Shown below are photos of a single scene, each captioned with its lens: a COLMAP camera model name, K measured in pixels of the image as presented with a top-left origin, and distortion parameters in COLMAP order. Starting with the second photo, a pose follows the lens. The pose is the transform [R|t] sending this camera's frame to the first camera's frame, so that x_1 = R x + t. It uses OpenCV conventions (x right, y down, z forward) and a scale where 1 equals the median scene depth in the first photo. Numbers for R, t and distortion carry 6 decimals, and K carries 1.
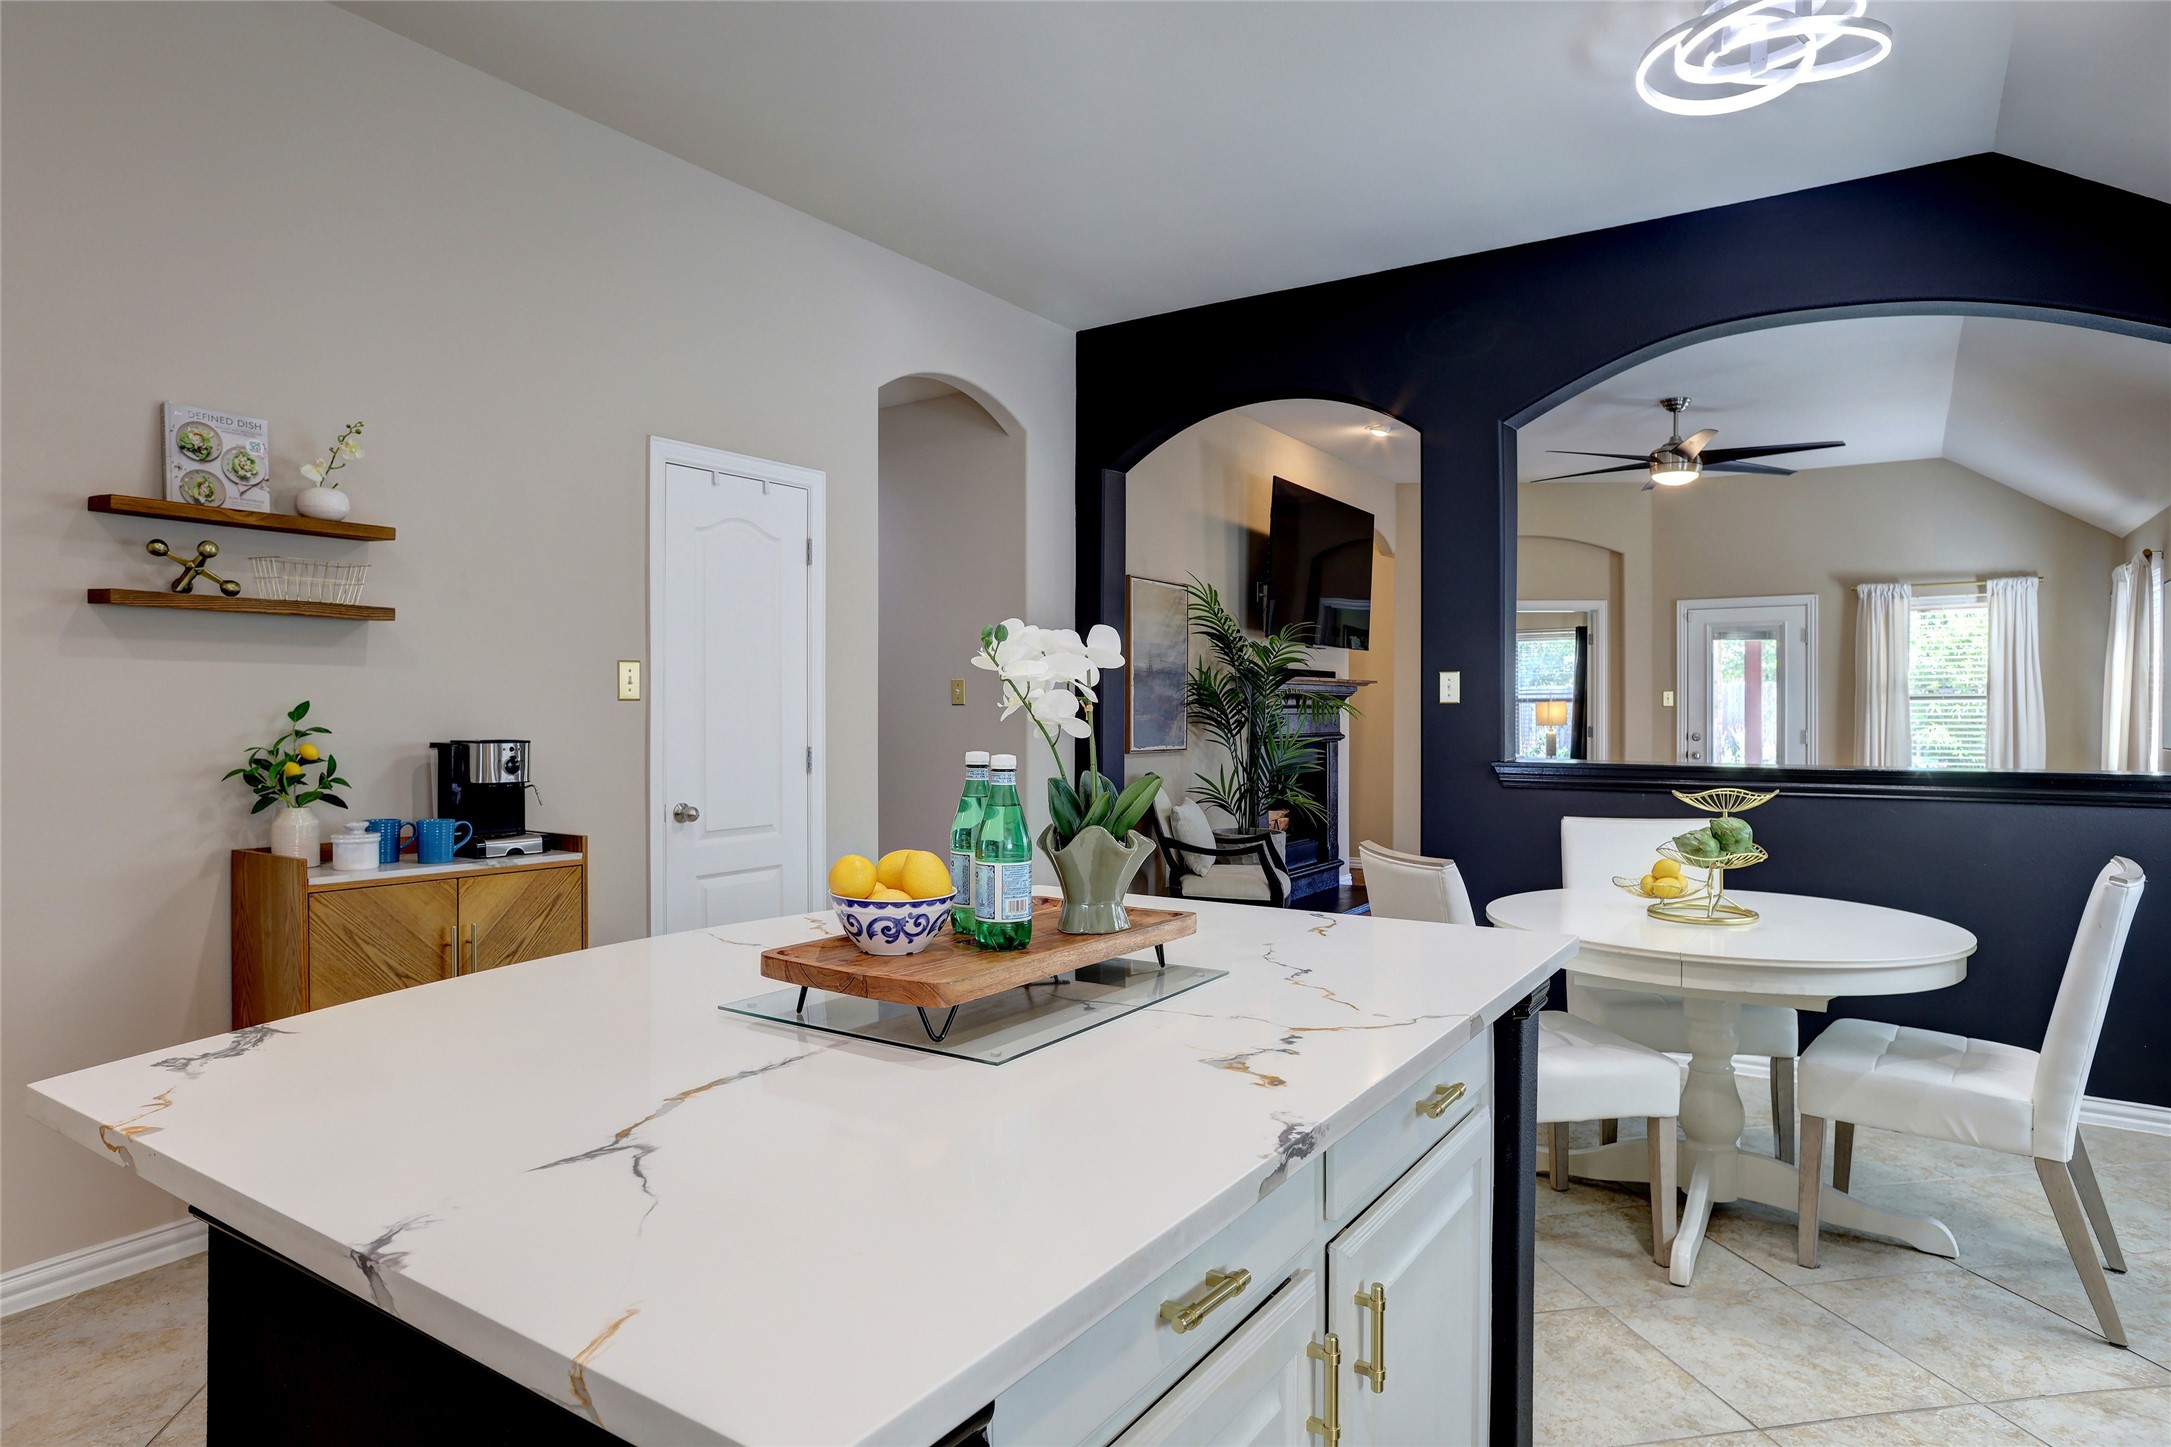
lens RADIAL K [[1238.9, 0, 1085.0], [0, 1238.9, 715.2], [0, 0, 1]] dist [-0.072852, 0.052201]
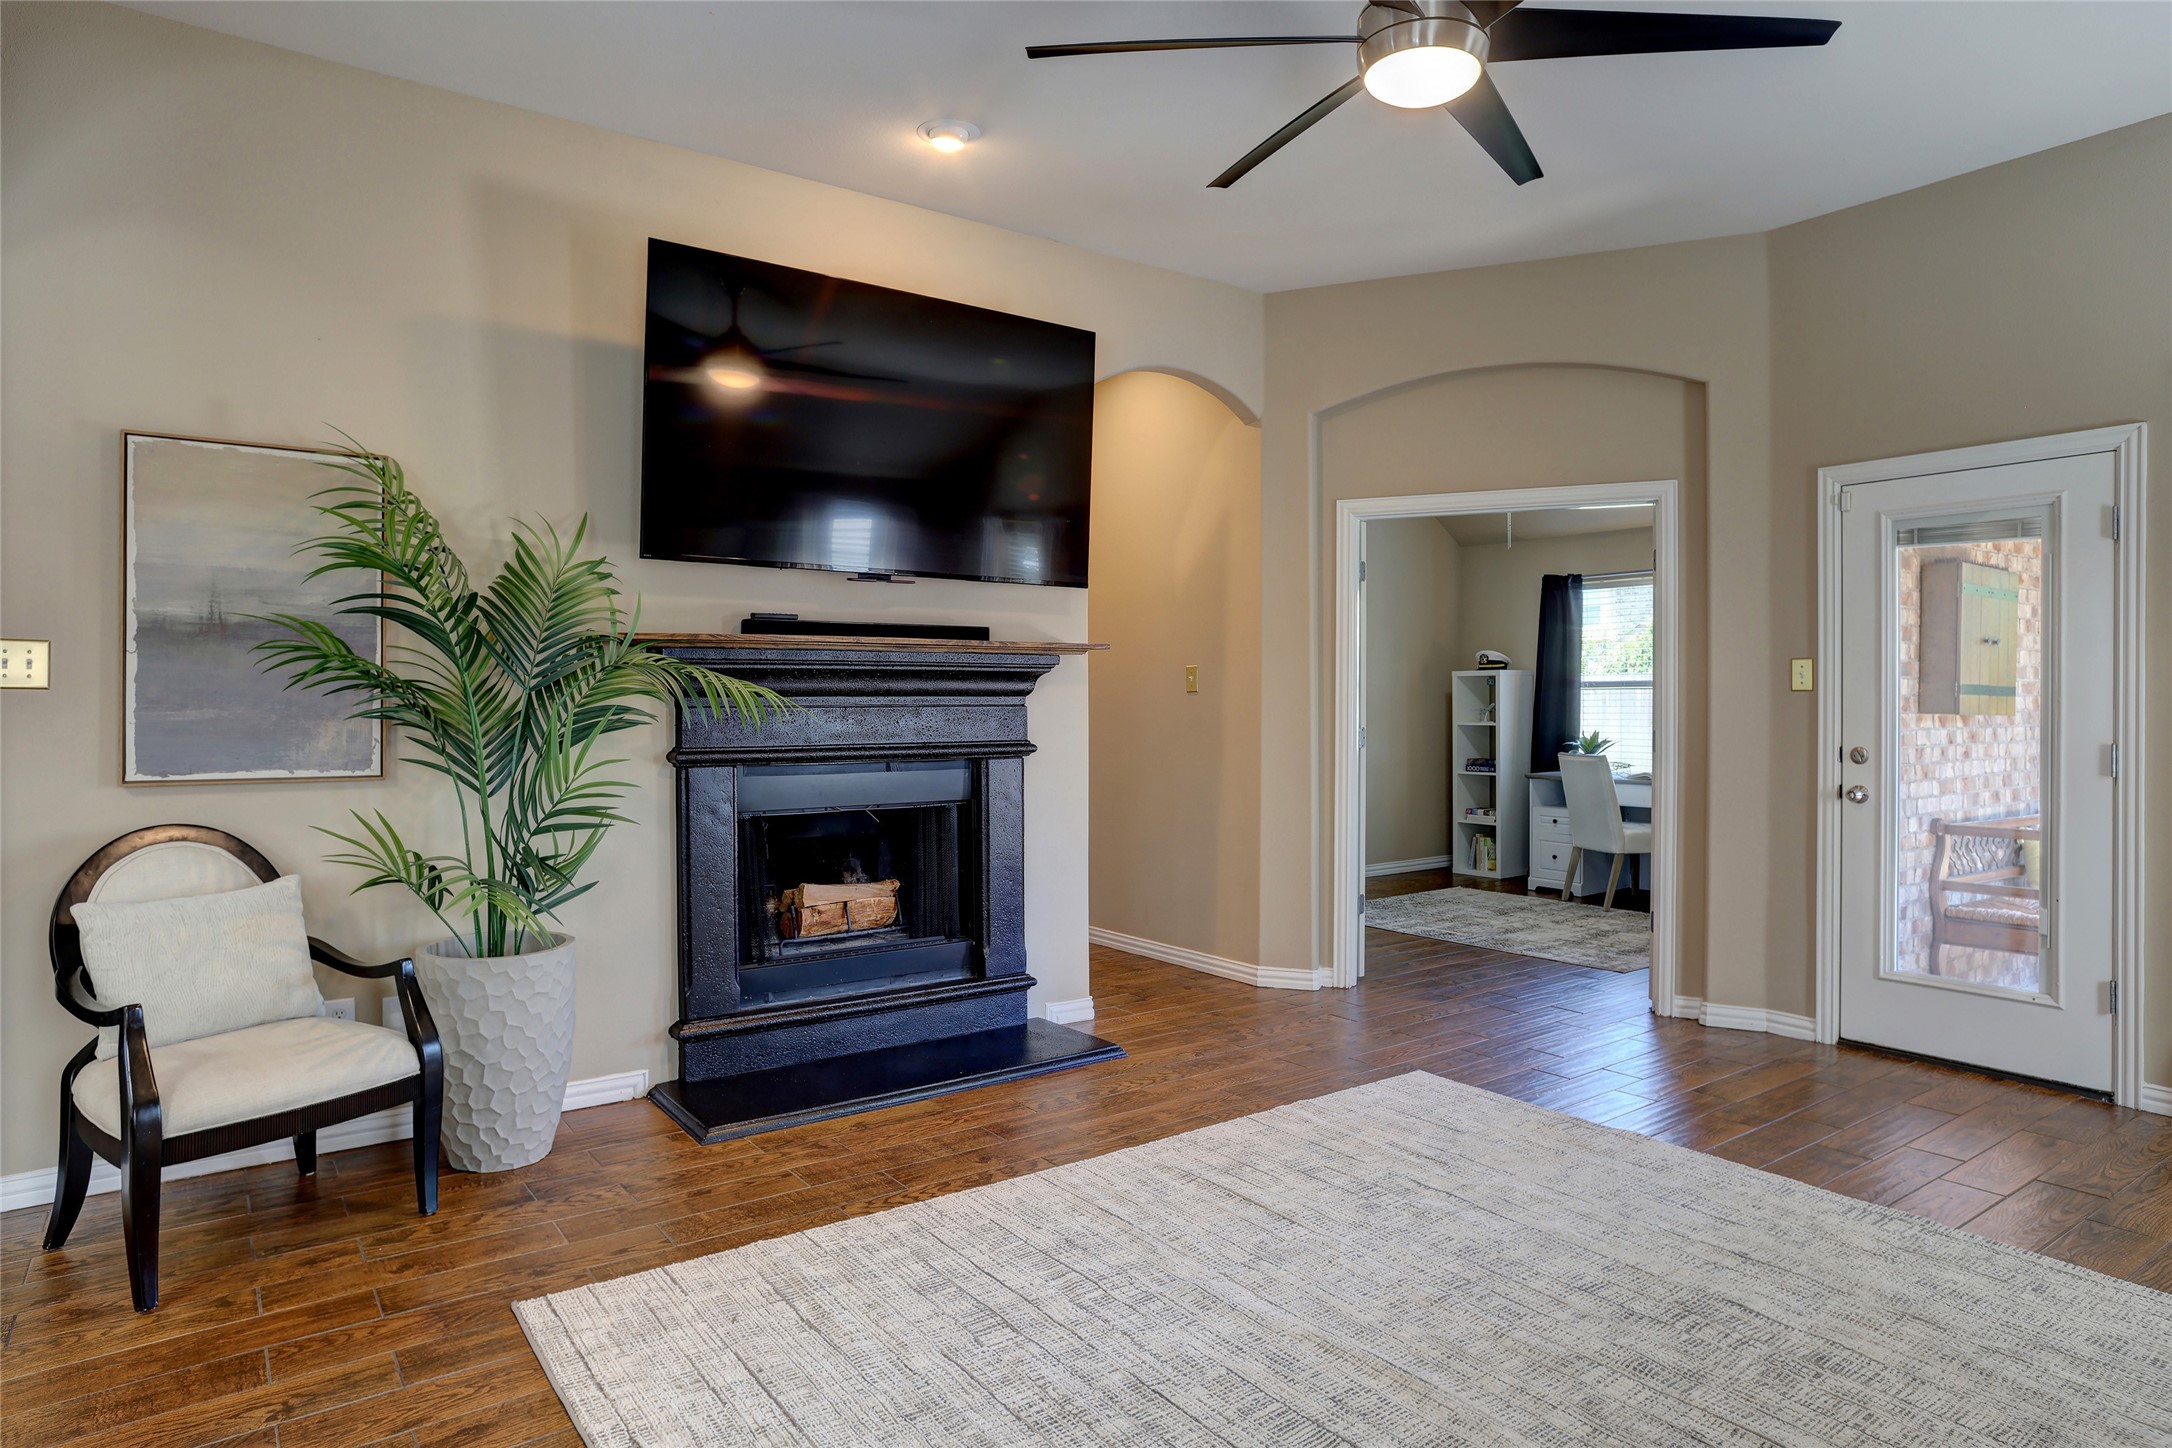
lens RADIAL K [[1239.4, 0, 1085.5], [0, 1239.4, 715.7], [0, 0, 1]] dist [-0.072852, 0.052201]
pose [[0.938644, 0.002306, -0.344879, 0.399429], [0.000214, 0.999974, 0.007267, -0.000973], [0.344886, -0.006895, 0.938619, 0.478374]]
